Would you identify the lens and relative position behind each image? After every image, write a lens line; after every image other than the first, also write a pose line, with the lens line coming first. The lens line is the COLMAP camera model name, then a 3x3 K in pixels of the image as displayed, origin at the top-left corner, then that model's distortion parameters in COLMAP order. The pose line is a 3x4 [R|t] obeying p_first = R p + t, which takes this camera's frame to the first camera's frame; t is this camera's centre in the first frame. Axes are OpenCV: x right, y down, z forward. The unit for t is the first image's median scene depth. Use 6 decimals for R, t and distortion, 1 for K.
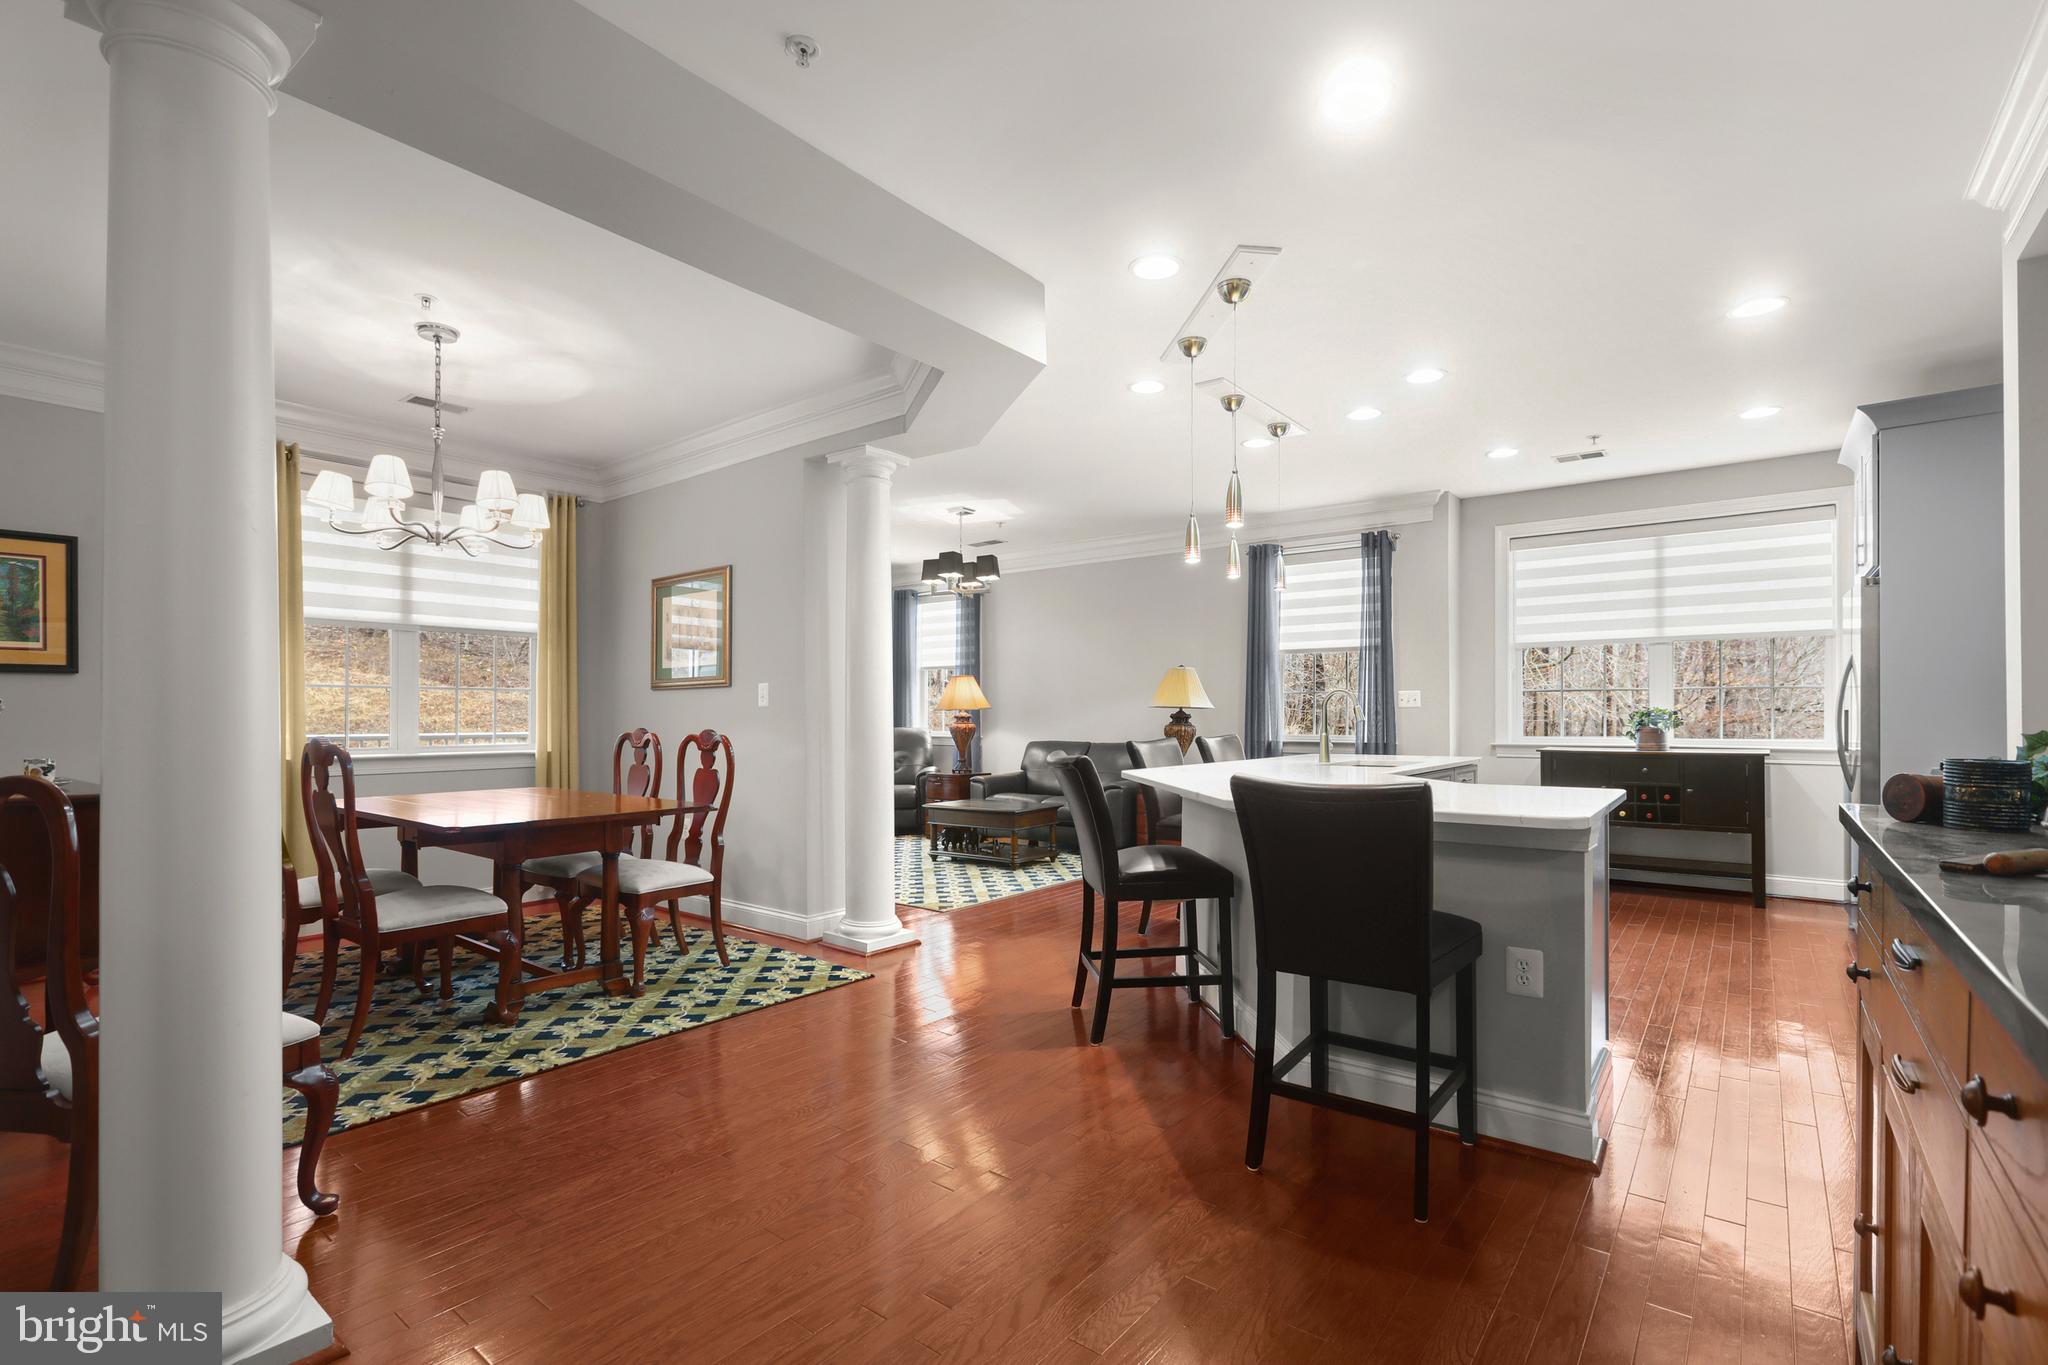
lens RADIAL K [[924.8, 0, 1035.5], [0, 924.8, 712.2], [0, 0, 1]] dist [-0.000339, 0.000088]
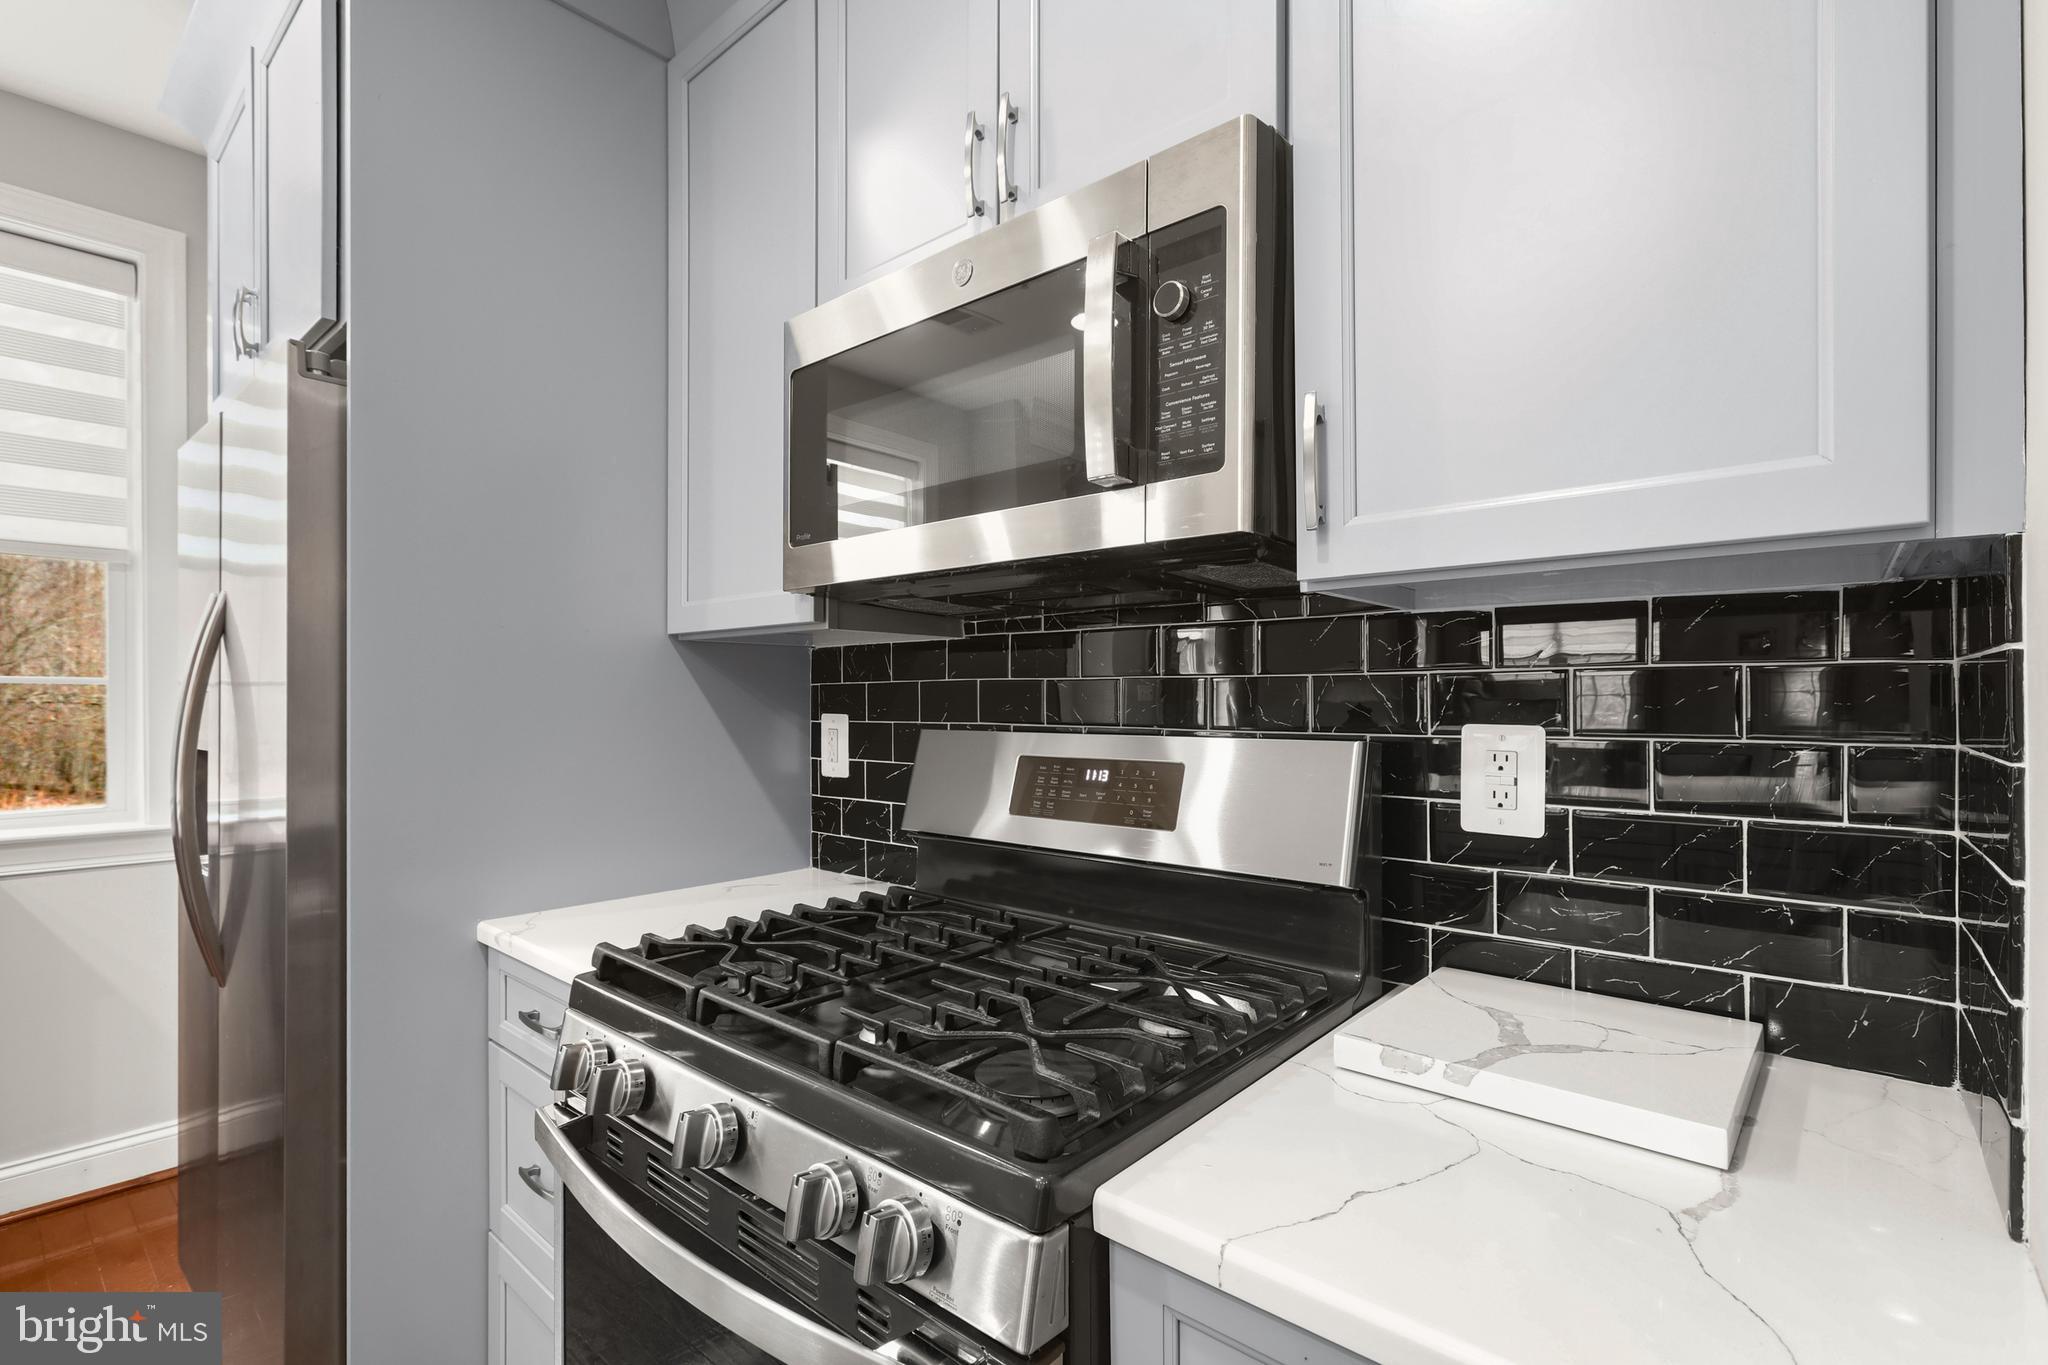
lens RADIAL K [[933.4, 0, 1019.7], [0, 933.4, 695.4], [0, 0, 1]] dist [0.000343, 0.000616]
pose [[0.059050, 0.008711, 0.998217, 0.584799], [-0.004254, 0.999955, -0.008475, -0.024589], [-0.998246, -0.003746, 0.059084, 0.724212]]
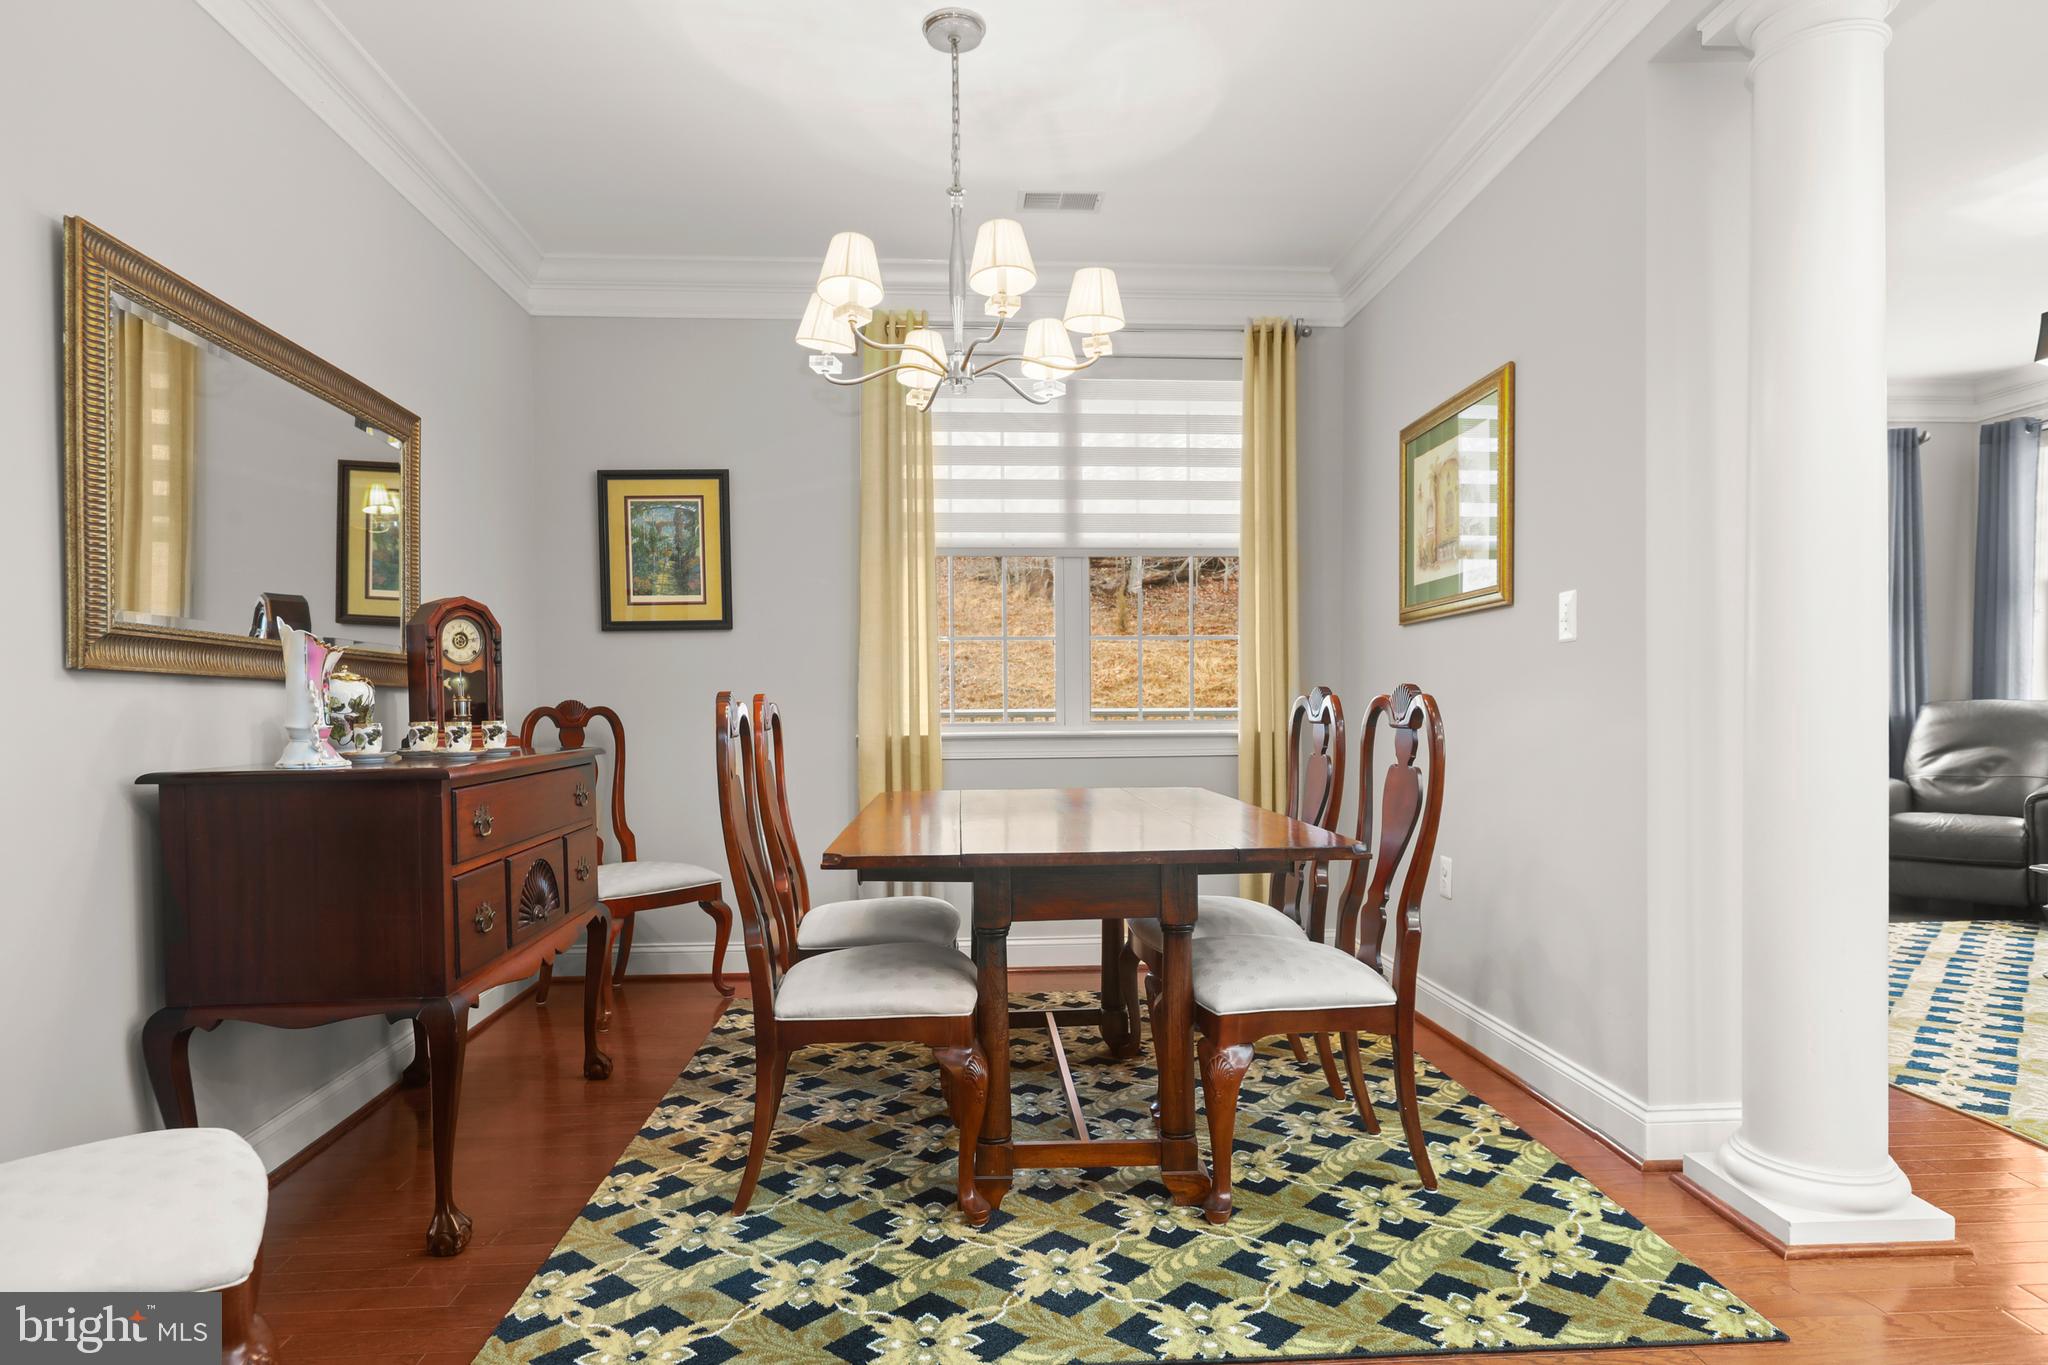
lens RADIAL K [[1203.5, 0, 1026.6], [0, 1203.5, 725.4], [0, 0, 1]] dist [0.002275, 0.002798]
pose [[0.665189, 0.008991, -0.746621, -0.016589], [0.011069, 0.999699, 0.021900, 0.023232], [0.746593, -0.022832, 0.664890, 0.411941]]
